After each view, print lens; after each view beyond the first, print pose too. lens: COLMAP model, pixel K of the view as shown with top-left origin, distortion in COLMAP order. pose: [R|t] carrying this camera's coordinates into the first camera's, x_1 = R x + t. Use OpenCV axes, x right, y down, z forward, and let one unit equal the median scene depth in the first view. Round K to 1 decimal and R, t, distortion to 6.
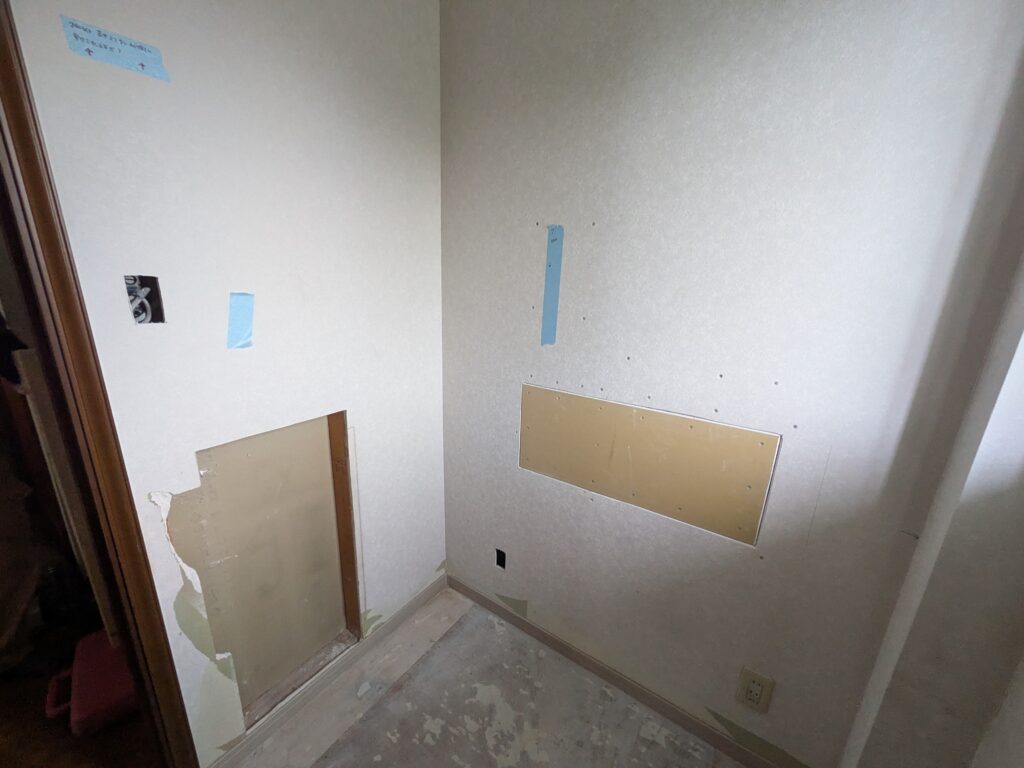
lens RADIAL K [[409.1, 0, 510.4], [0, 409.1, 383.1], [0, 0, 1]] dist [-0.001627, 0.000202]
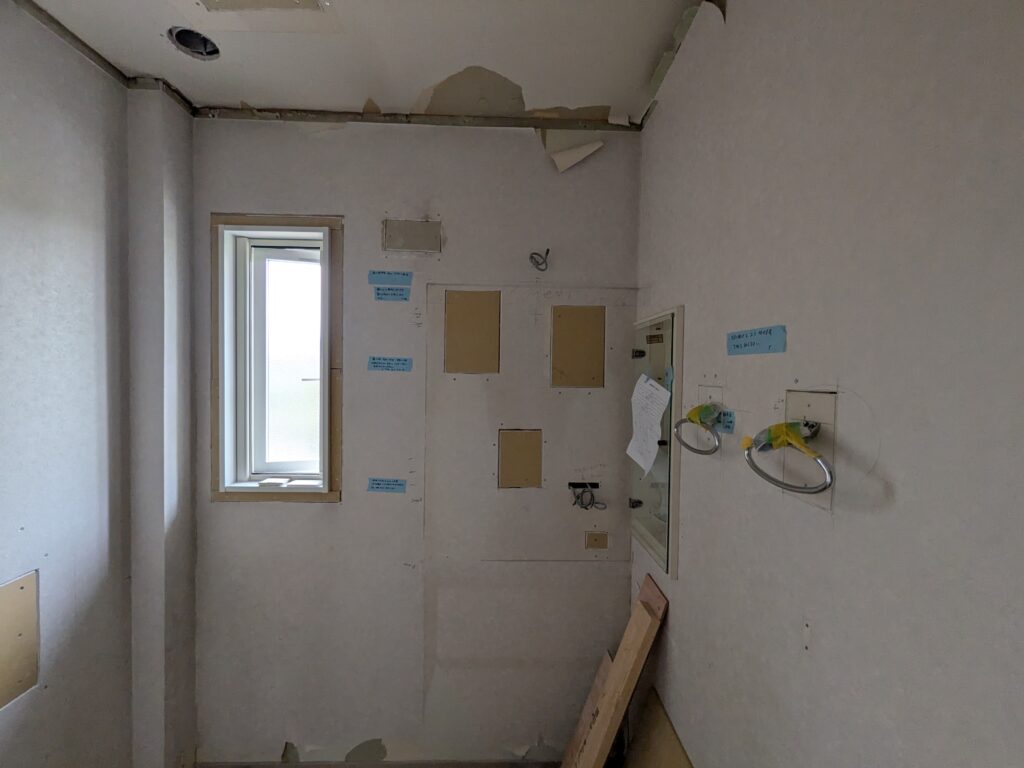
lens RADIAL K [[409.1, 0, 513.3], [0, 409.1, 382.5], [0, 0, 1]] dist [-0.001627, 0.000202]
pose [[-0.591592, -0.062883, 0.803782, -0.803000], [0.190956, 0.957659, 0.215467, -0.290350], [-0.783298, 0.280955, -0.554535, 0.361548]]
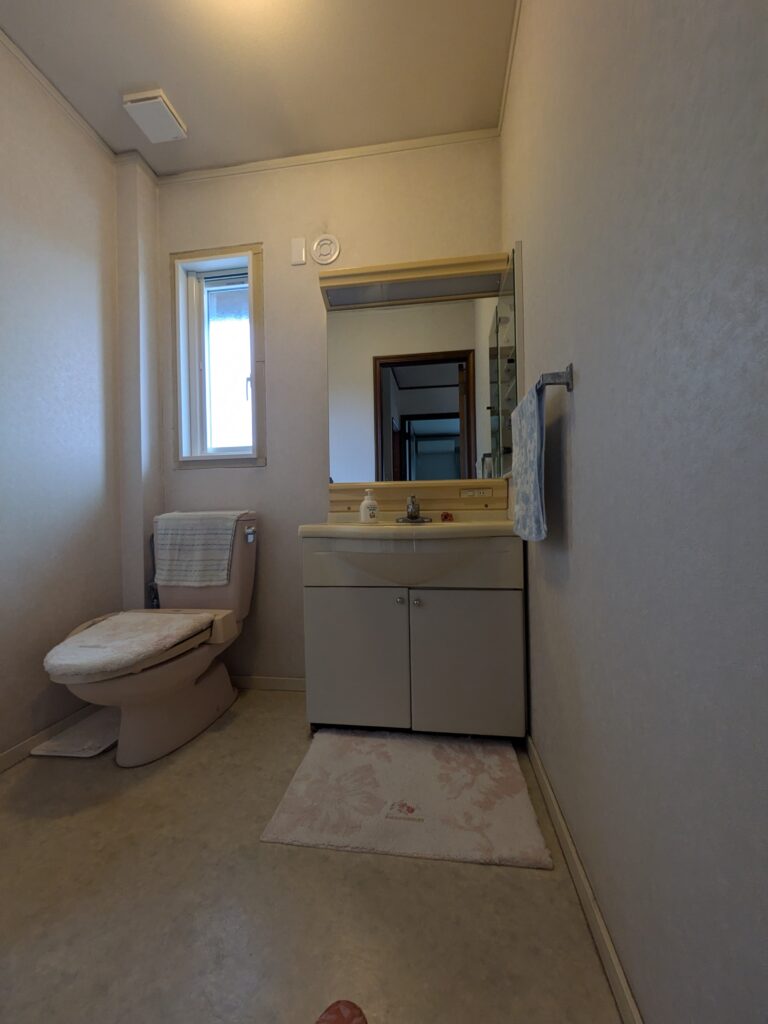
lens RADIAL K [[409.1, 0, 386.8], [0, 409.1, 514.5], [0, 0, 1]] dist [-0.001627, 0.000202]
pose [[-0.454418, -0.025101, 0.890435, -1.138999], [0.253824, 0.954515, 0.156442, 0.288016], [-0.853860, 0.297104, -0.427378, 0.520518]]
